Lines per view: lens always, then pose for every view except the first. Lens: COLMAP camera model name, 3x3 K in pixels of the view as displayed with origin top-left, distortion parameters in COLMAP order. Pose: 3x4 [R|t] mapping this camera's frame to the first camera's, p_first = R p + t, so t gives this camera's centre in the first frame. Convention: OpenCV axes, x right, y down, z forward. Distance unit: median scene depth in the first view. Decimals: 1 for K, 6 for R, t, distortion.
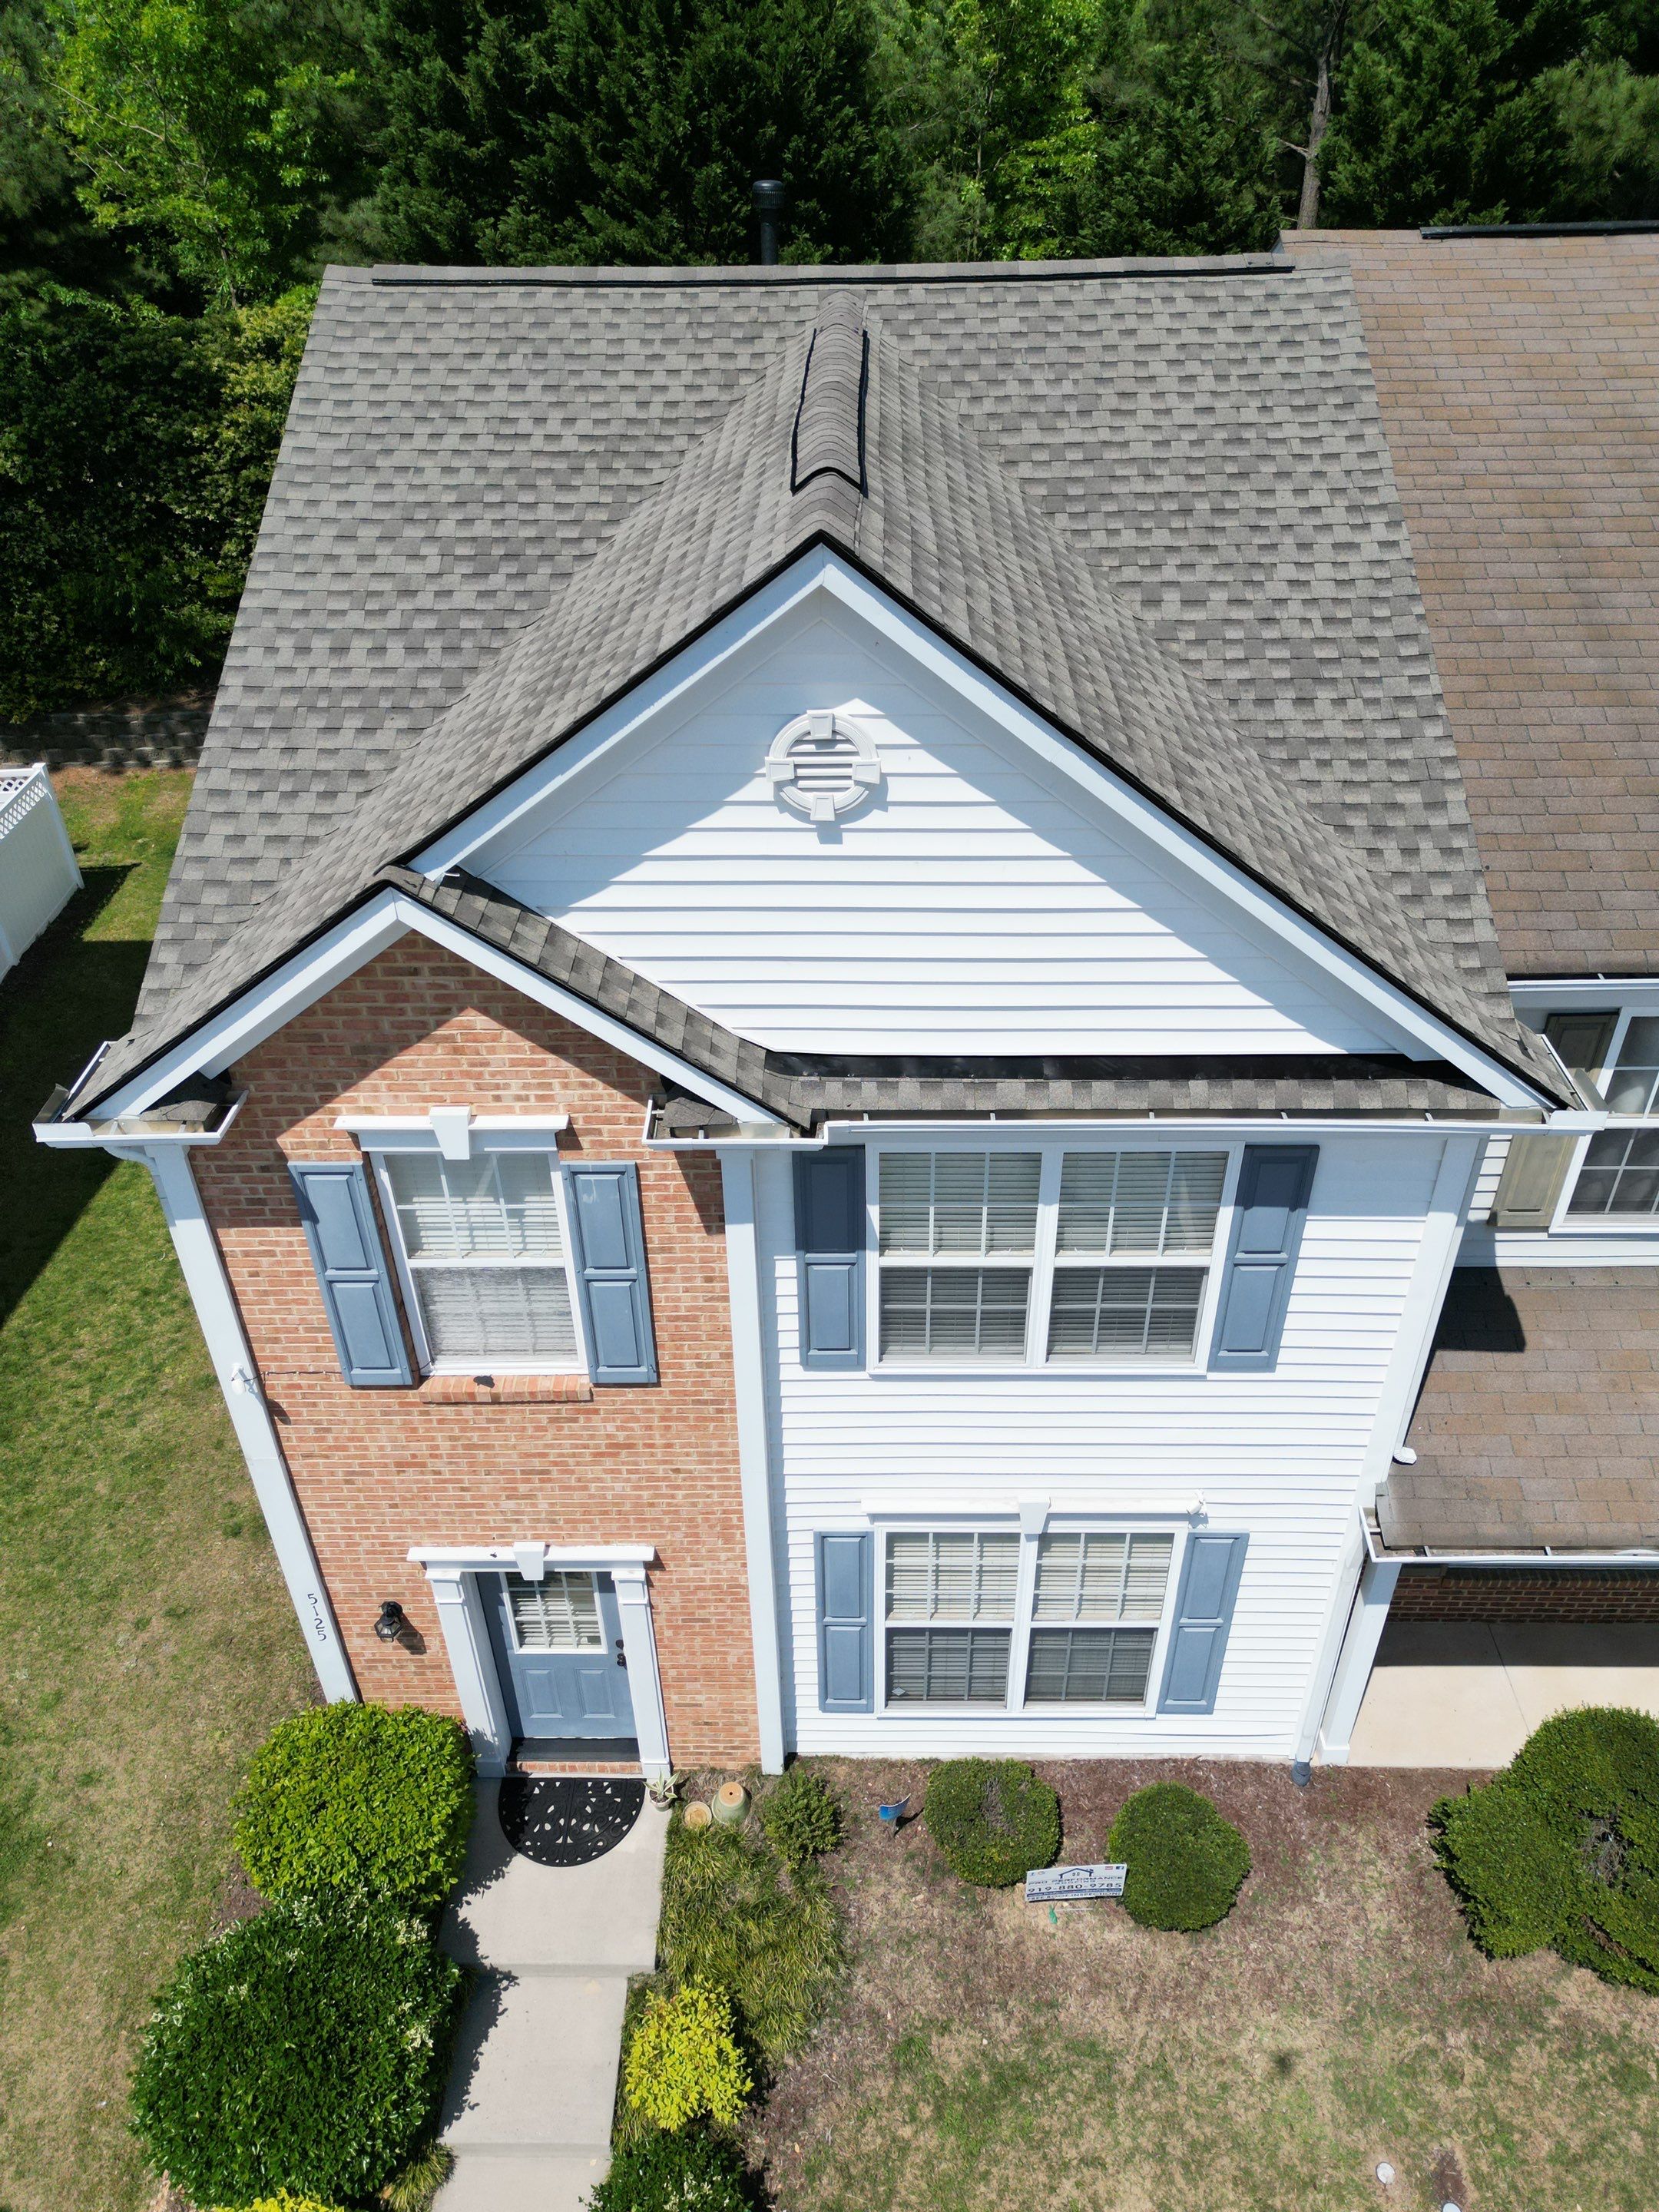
lens RADIAL K [[1544.0, 0, 830.9], [0, 1544.0, 1109.5], [0, 0, 1]] dist [0.064229, -0.050557]
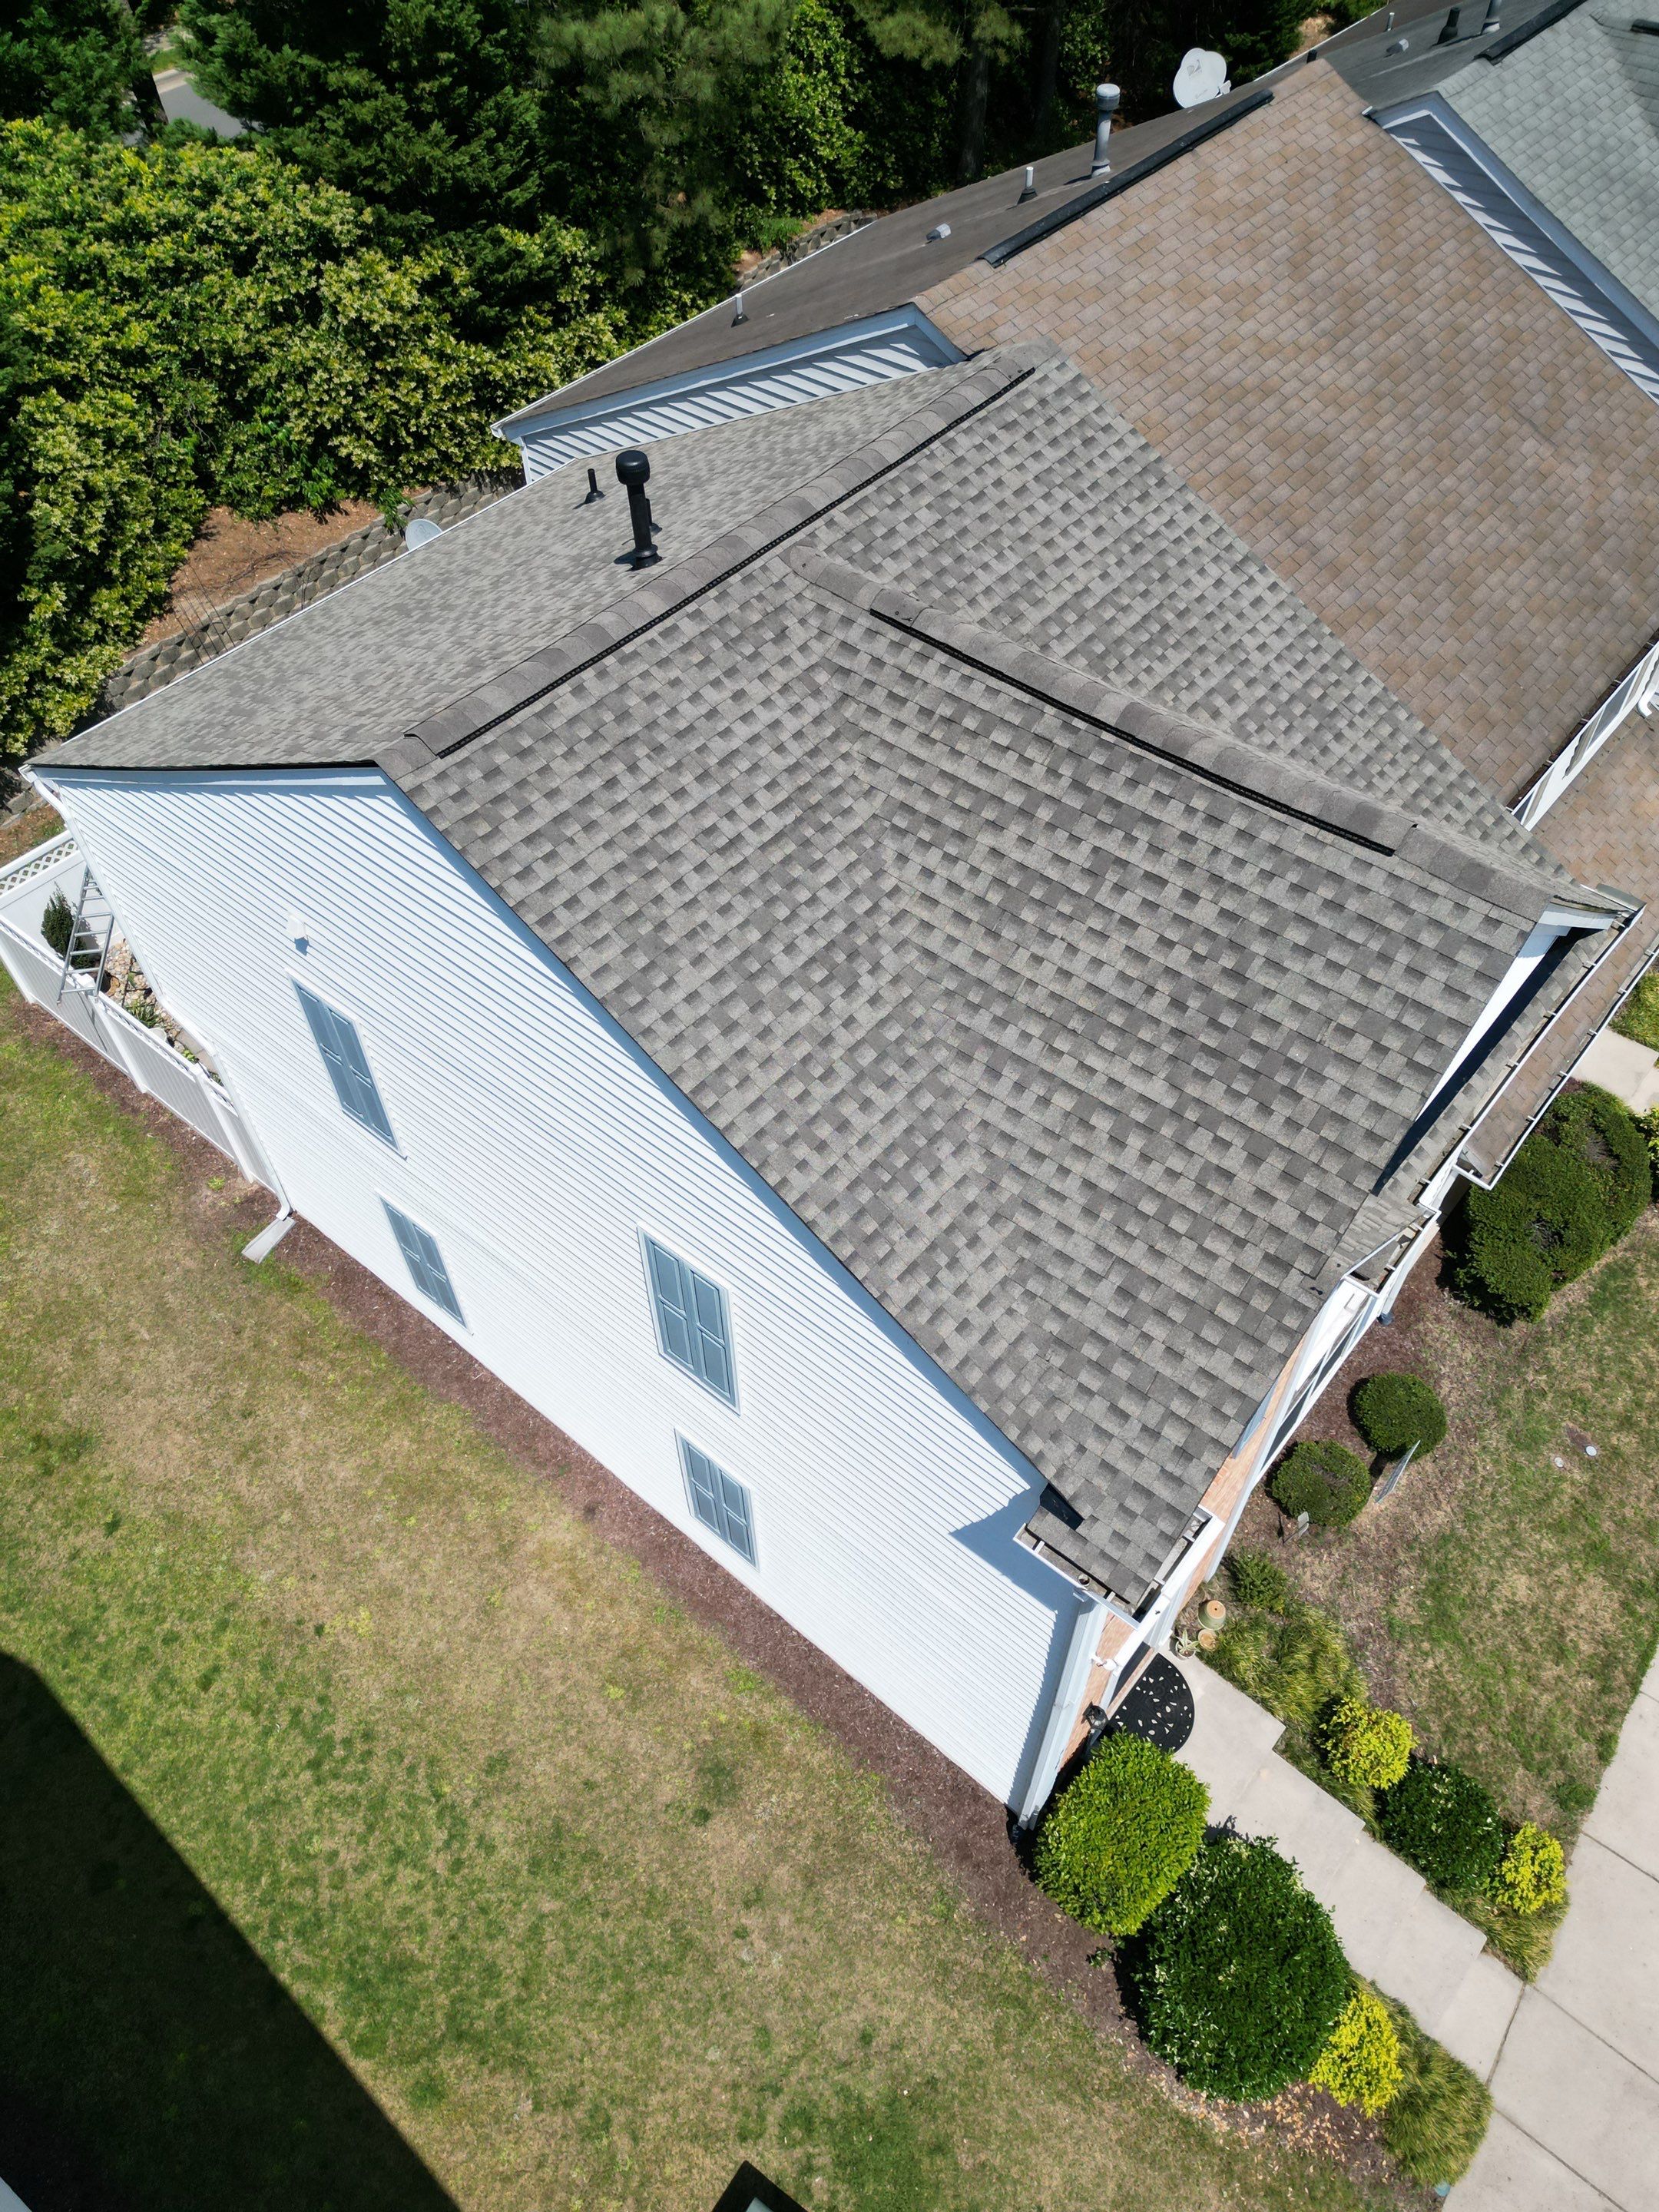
lens RADIAL K [[1544.0, 0, 829.2], [0, 1544.0, 1106.0], [0, 0, 1]] dist [0.064229, -0.050557]
pose [[0.633827, -0.596955, 0.491841, -0.761416], [0.457021, 0.802052, 0.384506, -0.655176], [-0.624015, -0.018929, 0.781183, 0.177910]]
